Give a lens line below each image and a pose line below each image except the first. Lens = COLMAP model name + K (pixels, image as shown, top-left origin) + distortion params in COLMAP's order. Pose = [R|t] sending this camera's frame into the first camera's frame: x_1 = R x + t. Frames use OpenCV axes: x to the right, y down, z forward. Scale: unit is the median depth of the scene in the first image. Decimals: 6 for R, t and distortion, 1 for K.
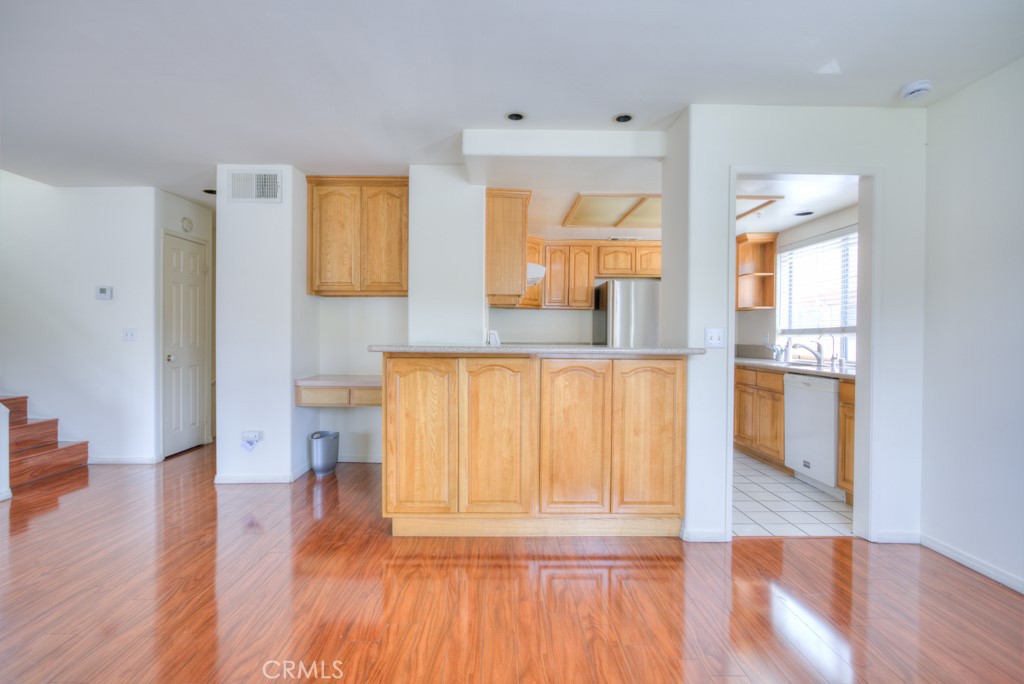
lens RADIAL K [[498.2, 0, 506.4], [0, 498.2, 339.3], [0, 0, 1]] dist [-0.020048, 0.007988]
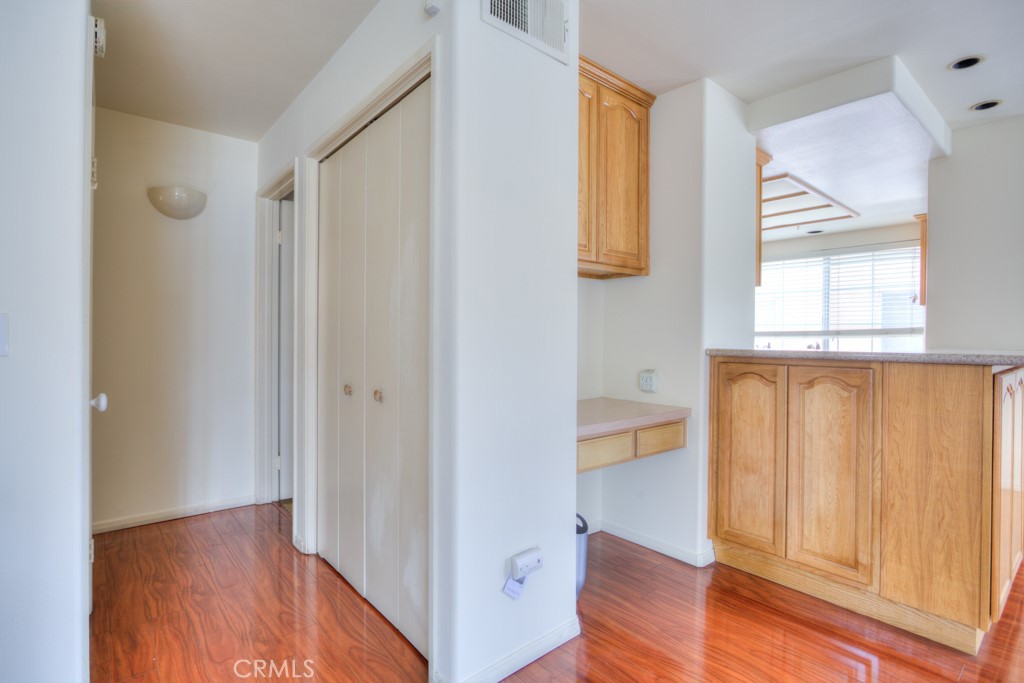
lens RADIAL K [[498.2, 0, 506.4], [0, 498.2, 338.8], [0, 0, 1]] dist [-0.020048, 0.007988]
pose [[0.774562, -0.001918, 0.632495, -0.760536], [0.002675, 0.999996, -0.000244, -0.007004], [-0.632492, 0.001881, 0.774564, 0.622257]]
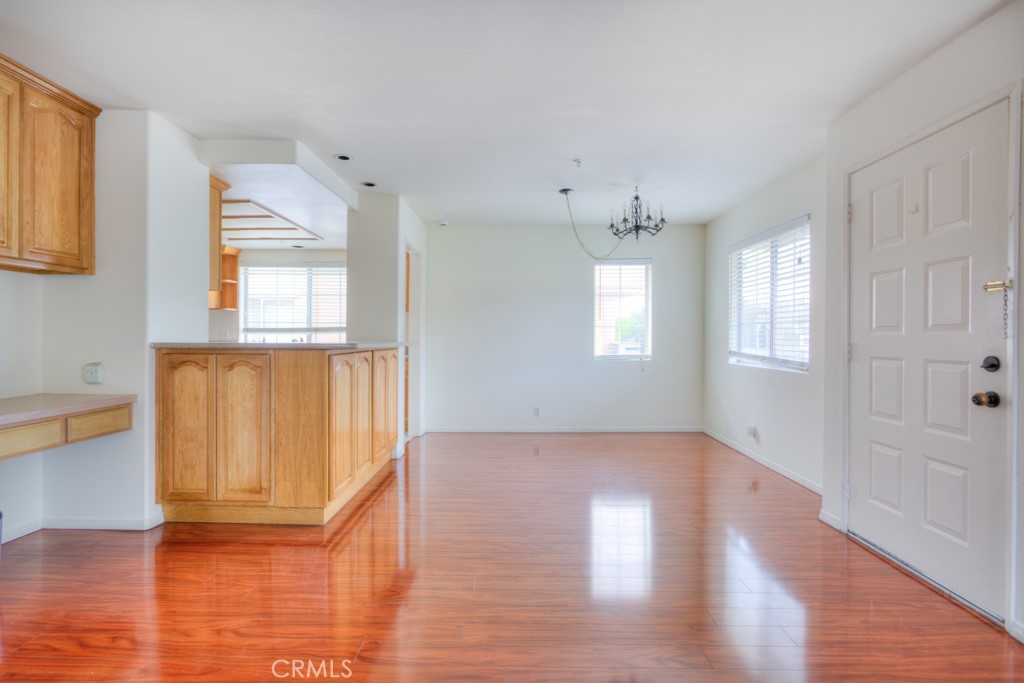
lens RADIAL K [[498.2, 0, 506.4], [0, 498.2, 338.8], [0, 0, 1]] dist [-0.020048, 0.007988]
pose [[0.029329, -0.010745, 0.999512, -0.882686], [0.003646, 0.999937, 0.010642, -0.005390], [-0.999563, 0.003332, 0.029367, 0.404852]]
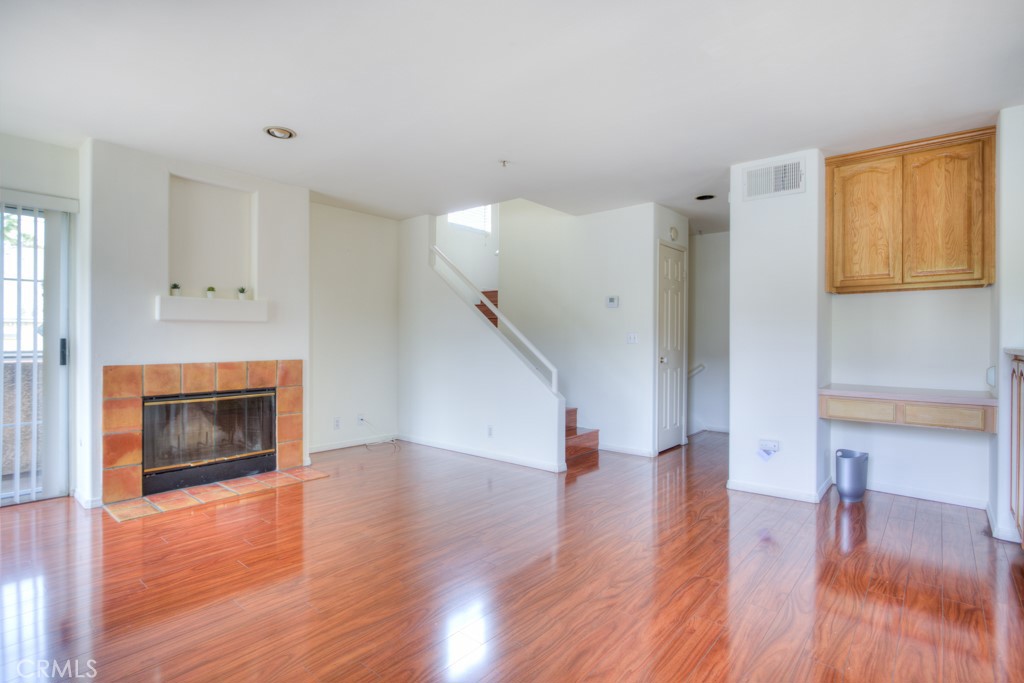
lens RADIAL K [[505.9, 0, 505.6], [0, 505.9, 338.9], [0, 0, 1]] dist [-0.013399, 0.002036]
pose [[0.750503, -0.001624, -0.660865, -0.242474], [-0.006853, 0.999924, -0.010239, 0.006150], [0.660832, 0.012213, 0.750435, -0.047458]]
